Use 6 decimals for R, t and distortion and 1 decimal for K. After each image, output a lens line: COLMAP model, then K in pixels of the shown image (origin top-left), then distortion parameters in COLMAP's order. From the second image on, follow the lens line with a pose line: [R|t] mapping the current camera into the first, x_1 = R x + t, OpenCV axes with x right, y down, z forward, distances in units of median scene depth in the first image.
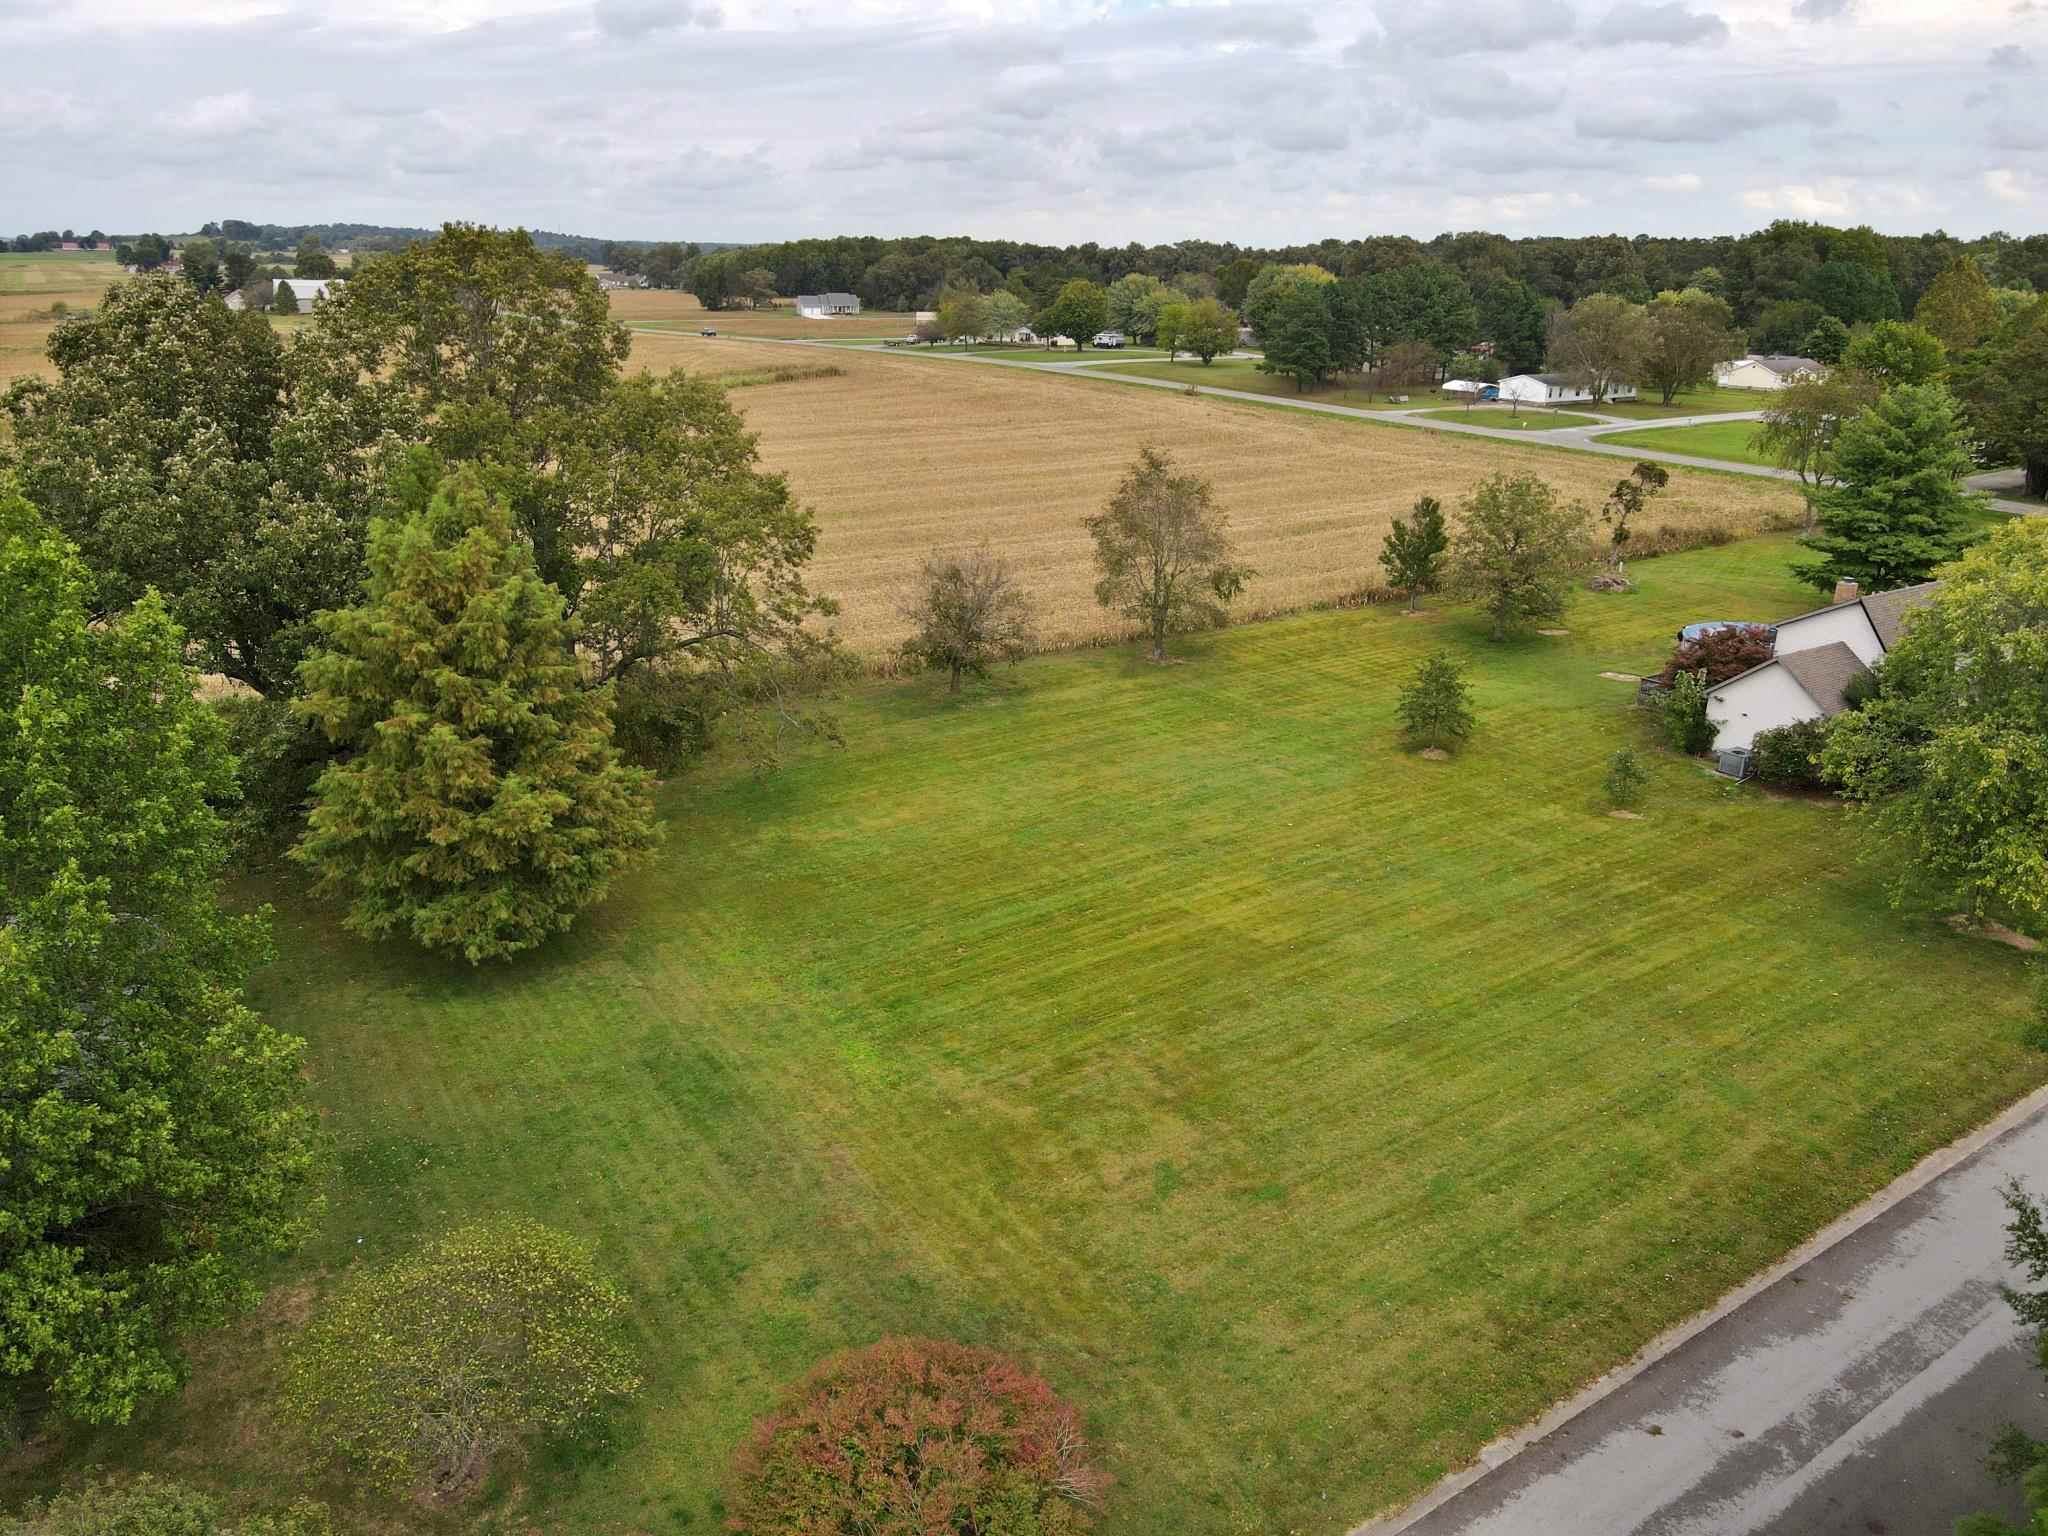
lens RADIAL K [[1507.2, 0, 1024.0], [0, 1507.2, 768.0], [0, 0, 1]] dist [0.014851, 0.012277]
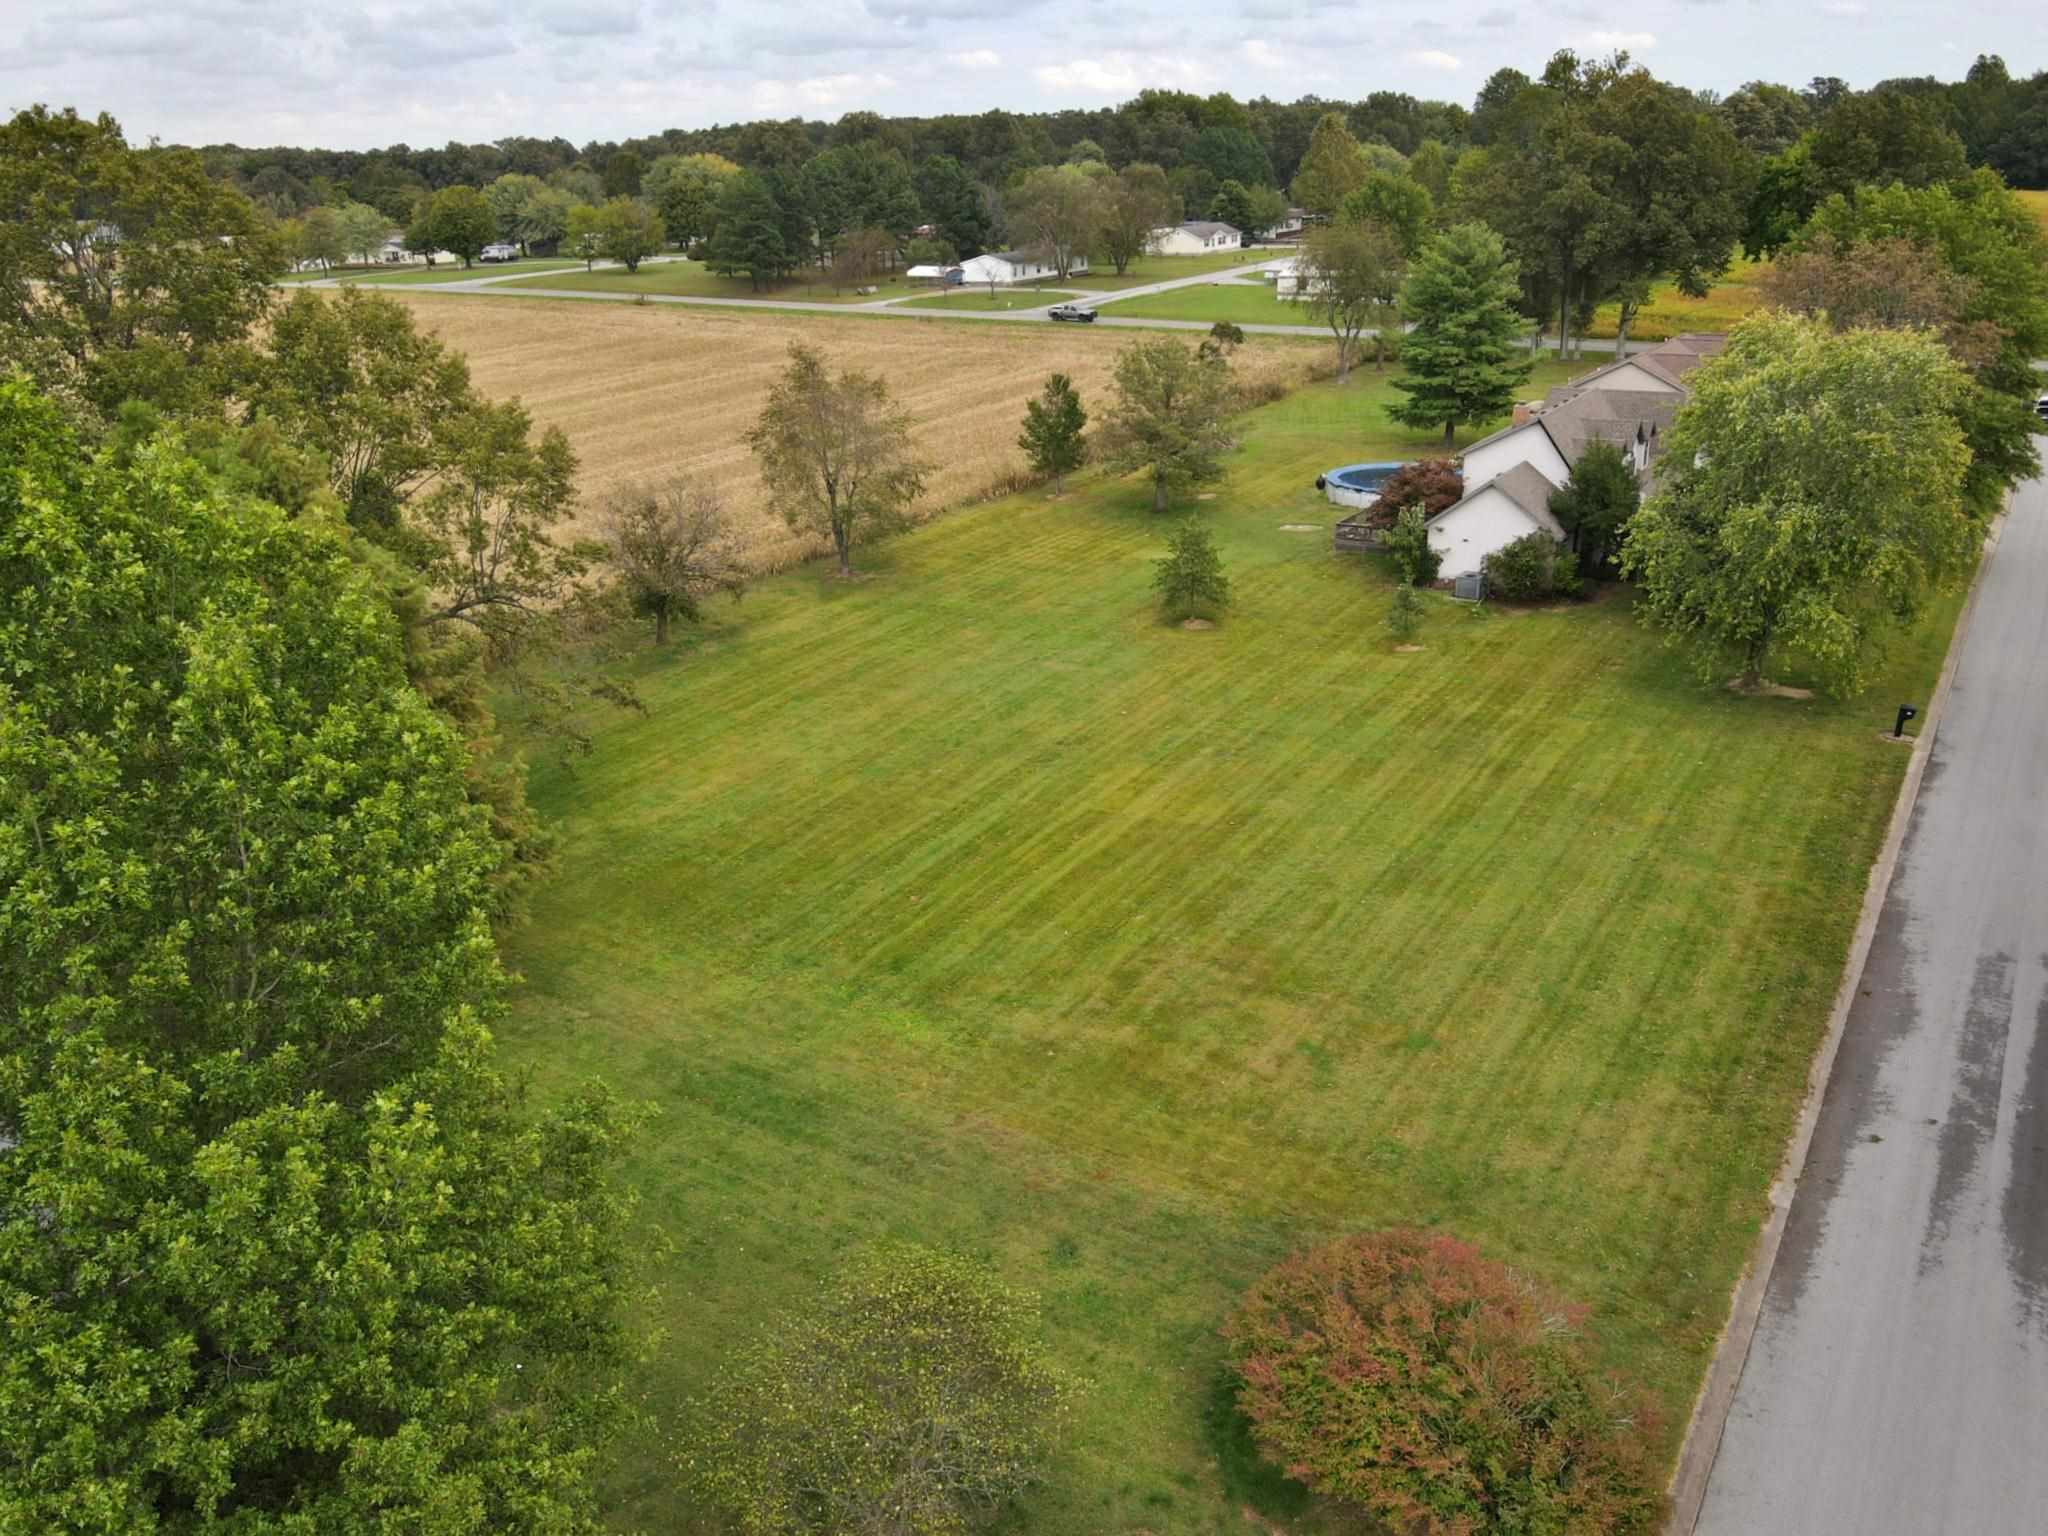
lens RADIAL K [[1642.3, 0, 1024.0], [0, 1642.3, 768.0], [0, 0, 1]] dist [0.004104, 0.017433]
pose [[0.917983, -0.183144, 0.351802, -0.184423], [0.171631, 0.983085, 0.063932, -0.004068], [-0.357560, 0.001691, 0.933889, 0.035828]]
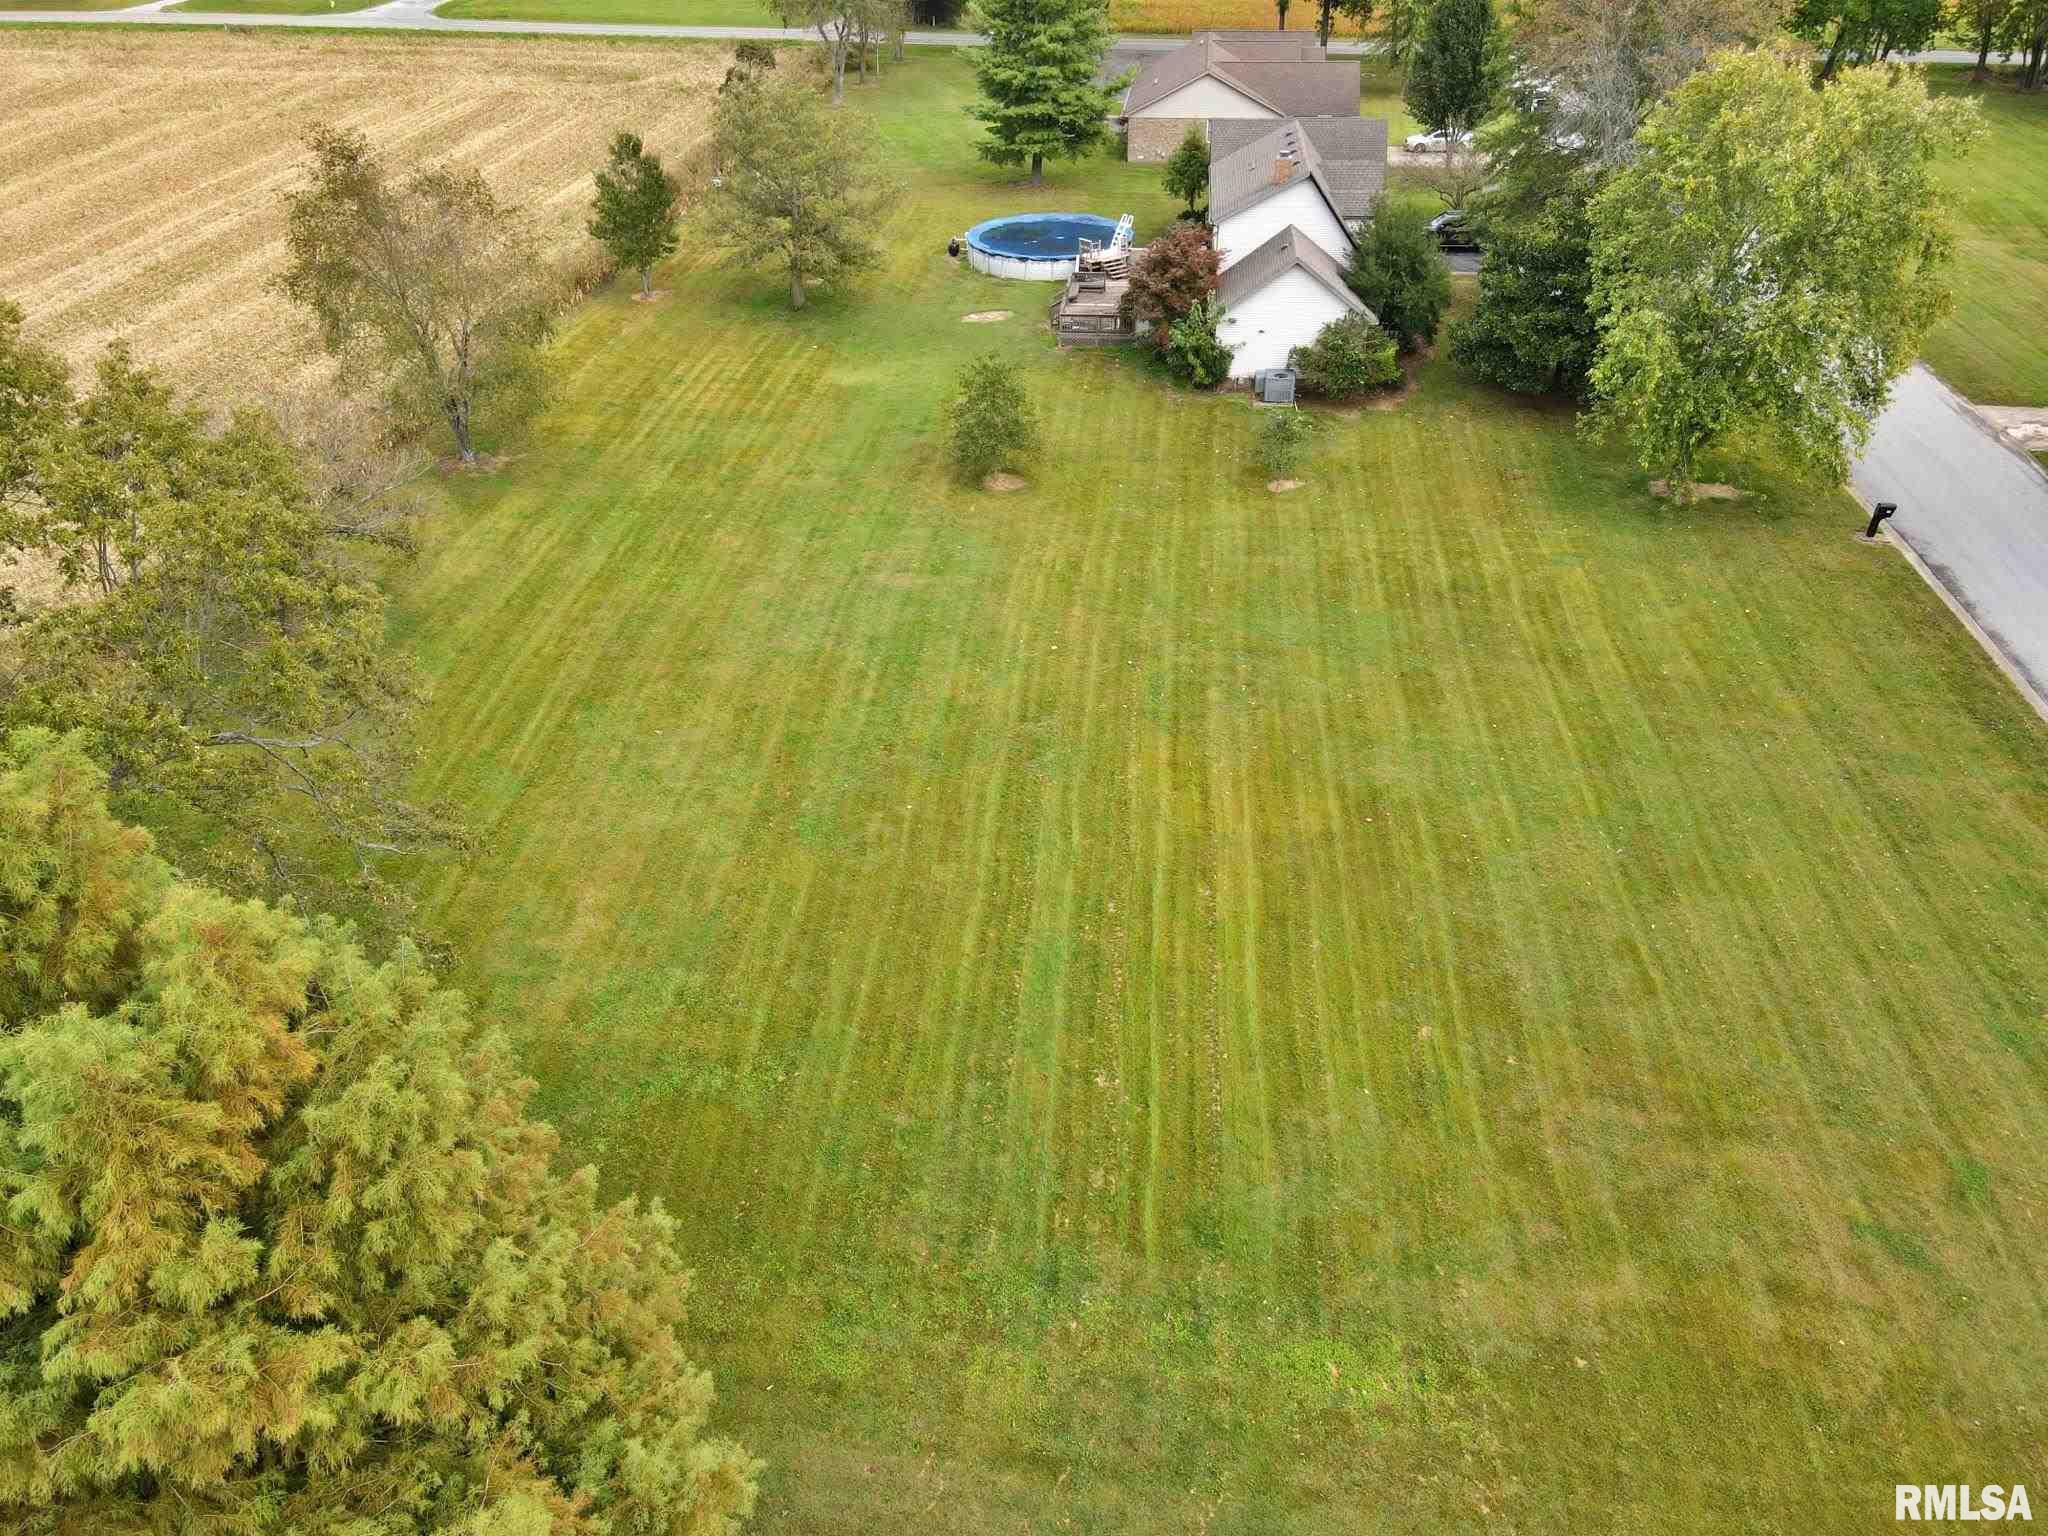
lens RADIAL K [[1510.1, 0, 1024.0], [0, 1510.1, 768.0], [0, 0, 1]] dist [0.006260, 0.004733]
pose [[0.649383, -0.439613, 0.620518, -0.224705], [0.266555, 0.895791, 0.355678, -0.125417], [-0.712215, -0.065569, 0.698892, 0.359194]]
